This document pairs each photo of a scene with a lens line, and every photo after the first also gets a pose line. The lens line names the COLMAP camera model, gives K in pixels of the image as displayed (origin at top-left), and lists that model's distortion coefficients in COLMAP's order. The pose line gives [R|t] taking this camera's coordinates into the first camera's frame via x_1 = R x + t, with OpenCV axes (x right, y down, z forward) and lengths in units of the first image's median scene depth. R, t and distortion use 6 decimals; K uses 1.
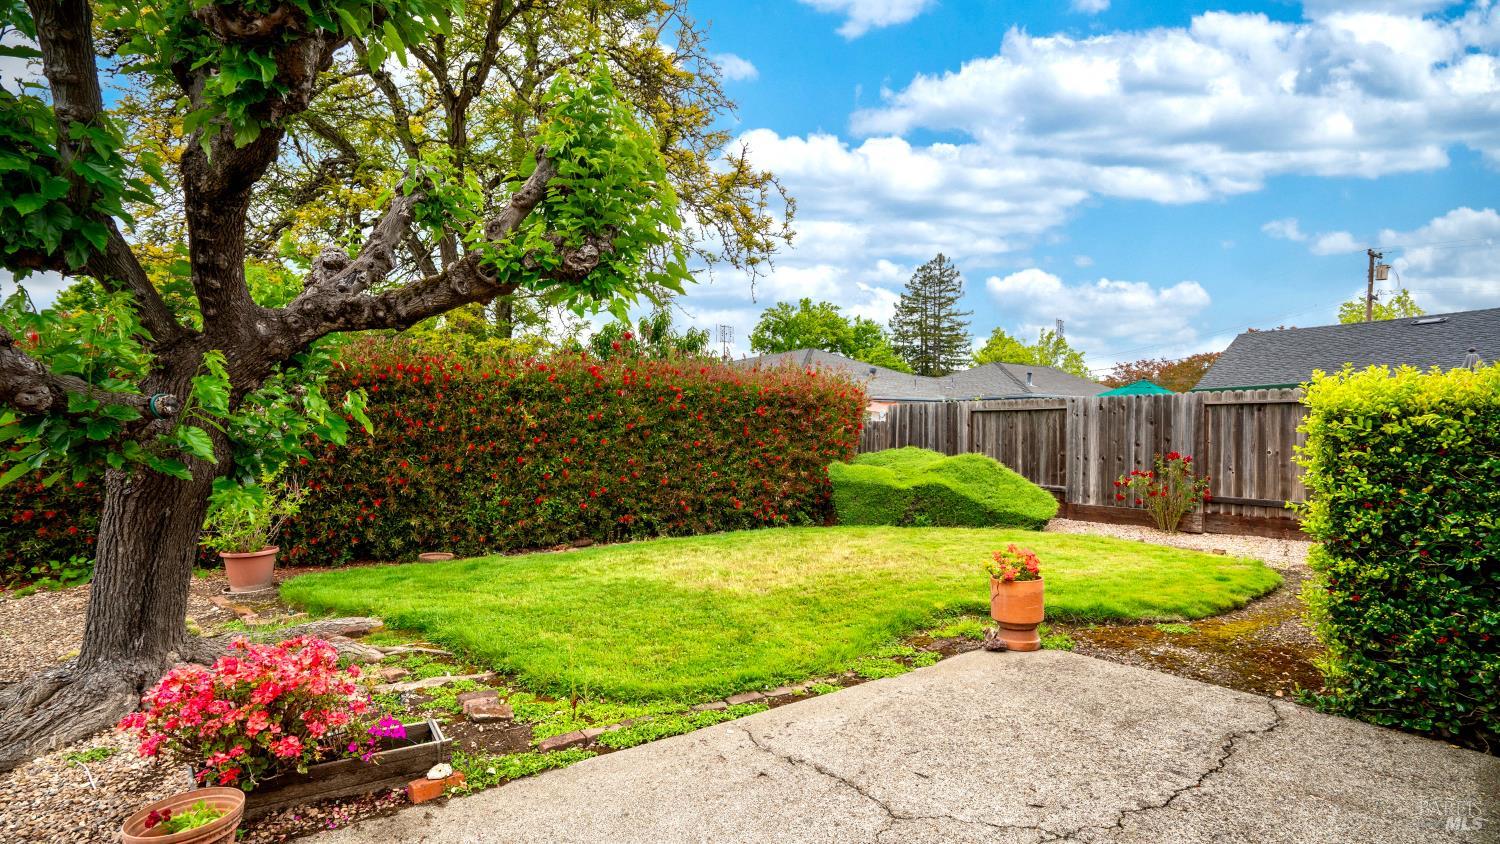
lens RADIAL K [[687.4, 0, 709.4], [0, 687.4, 445.1], [0, 0, 1]] dist [-0.005151, 0.002316]
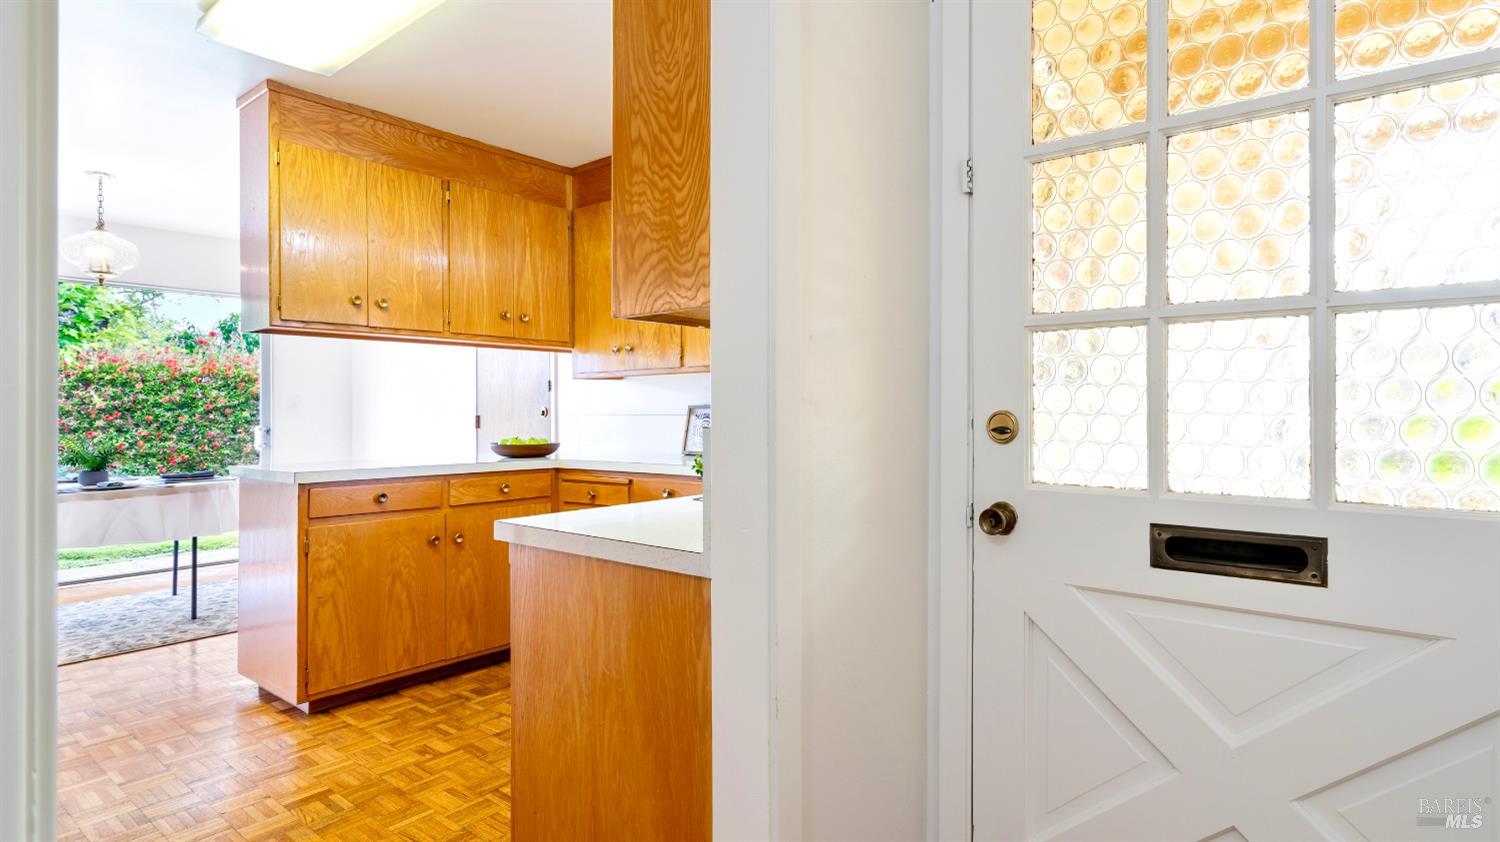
lens RADIAL K [[687.4, 0, 793.7], [0, 687.4, 402.6], [0, 0, 1]] dist [-0.005151, 0.002316]
pose [[0.919897, 0.002422, 0.392152, 0.462652], [0.004176, 0.999864, -0.015971, -0.009105], [-0.392137, 0.016329, 0.919762, -0.755771]]
